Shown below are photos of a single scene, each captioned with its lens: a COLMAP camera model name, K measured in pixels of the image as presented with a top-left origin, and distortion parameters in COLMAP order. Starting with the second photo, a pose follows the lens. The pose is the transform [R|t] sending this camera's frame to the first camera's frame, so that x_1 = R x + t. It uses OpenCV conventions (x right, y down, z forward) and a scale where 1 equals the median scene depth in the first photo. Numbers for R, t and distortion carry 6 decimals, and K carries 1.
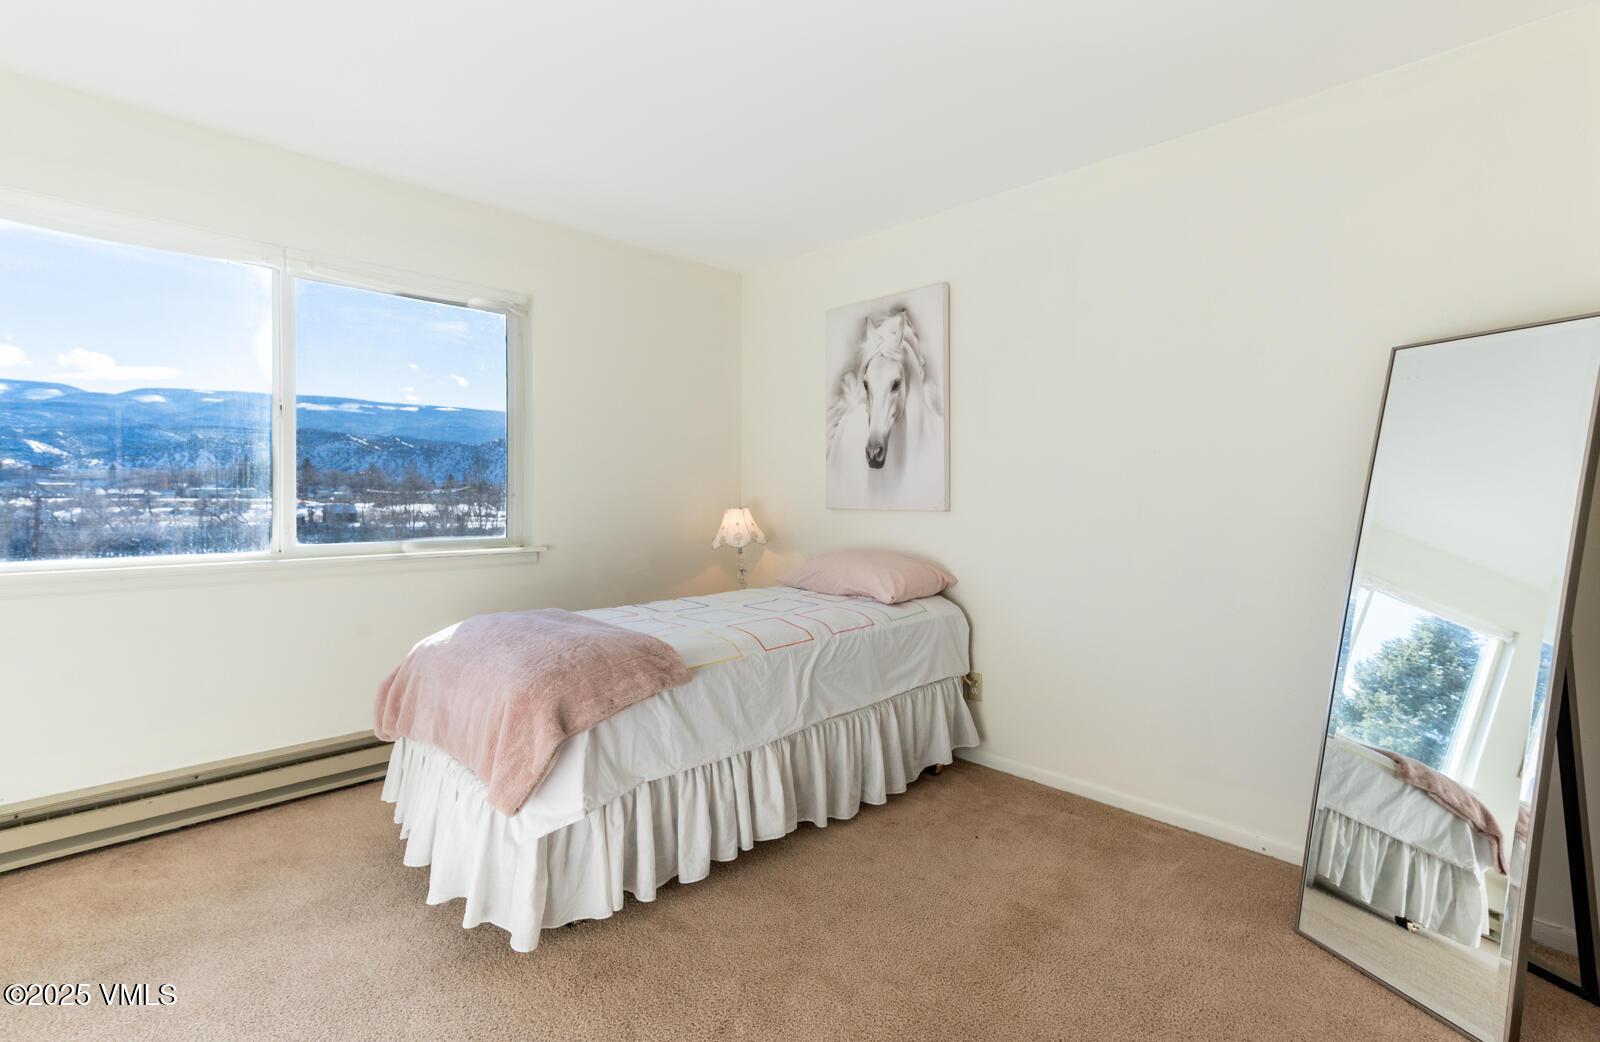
lens RADIAL K [[779.9, 0, 784.1], [0, 779.9, 513.8], [0, 0, 1]] dist [0.011464, -0.000408]
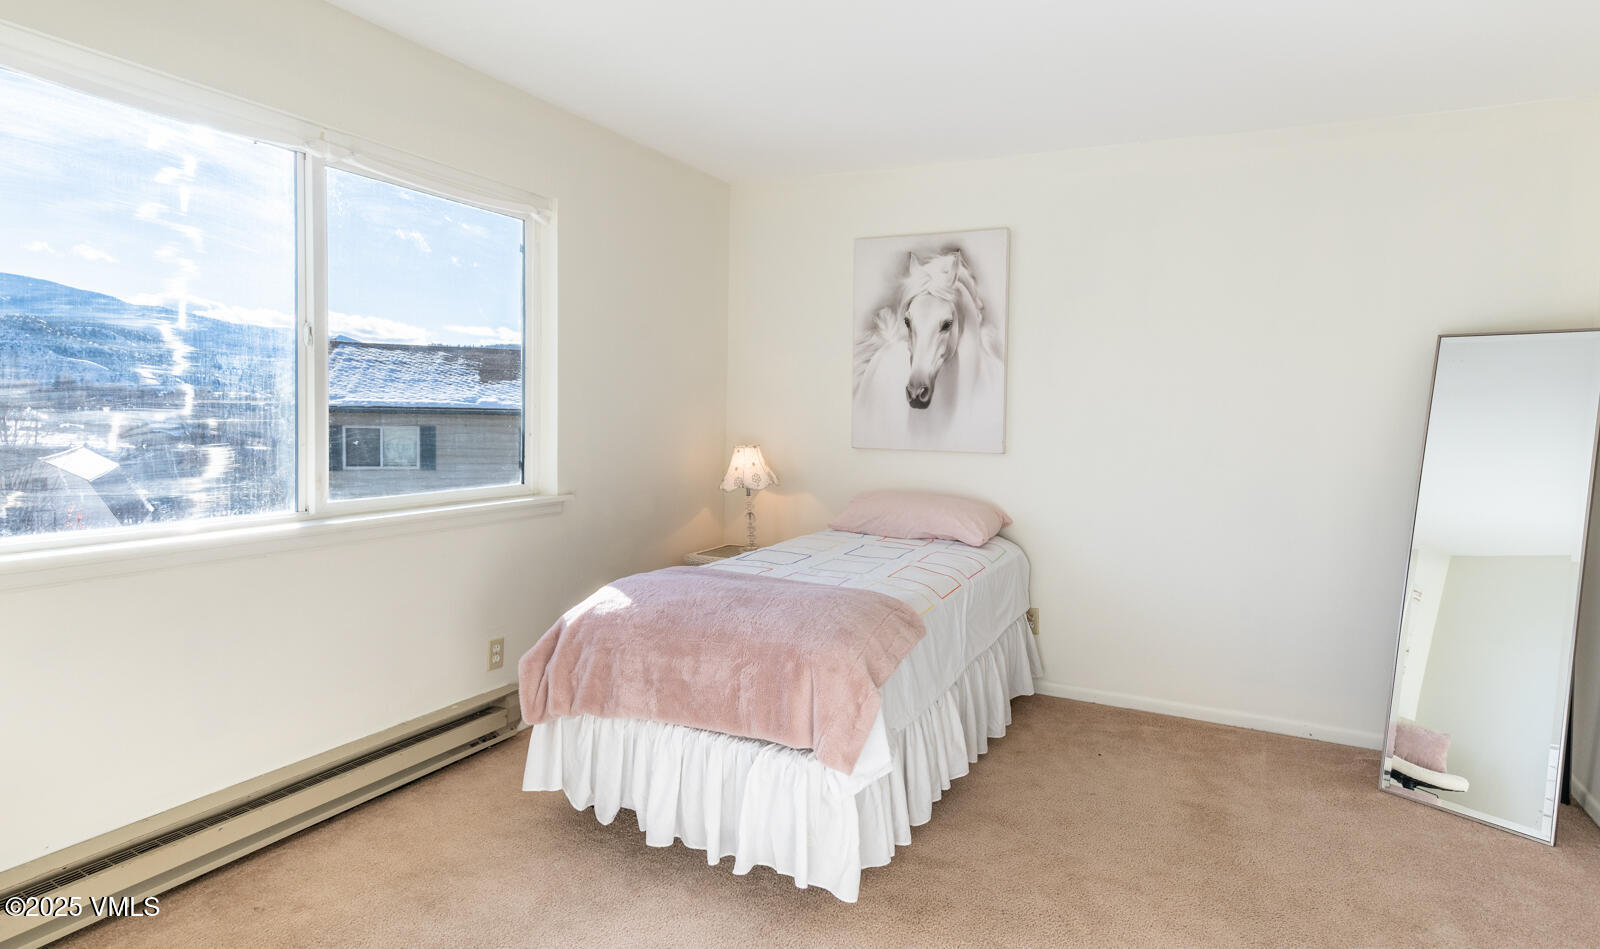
lens RADIAL K [[907.3, 0, 805.3], [0, 907.3, 478.9], [0, 0, 1]] dist [0.001603, -0.000492]
pose [[0.944014, -0.013857, 0.329614, -0.551164], [-0.004264, 0.998522, 0.054190, -0.043112], [-0.329877, -0.052561, 0.942559, -0.051409]]
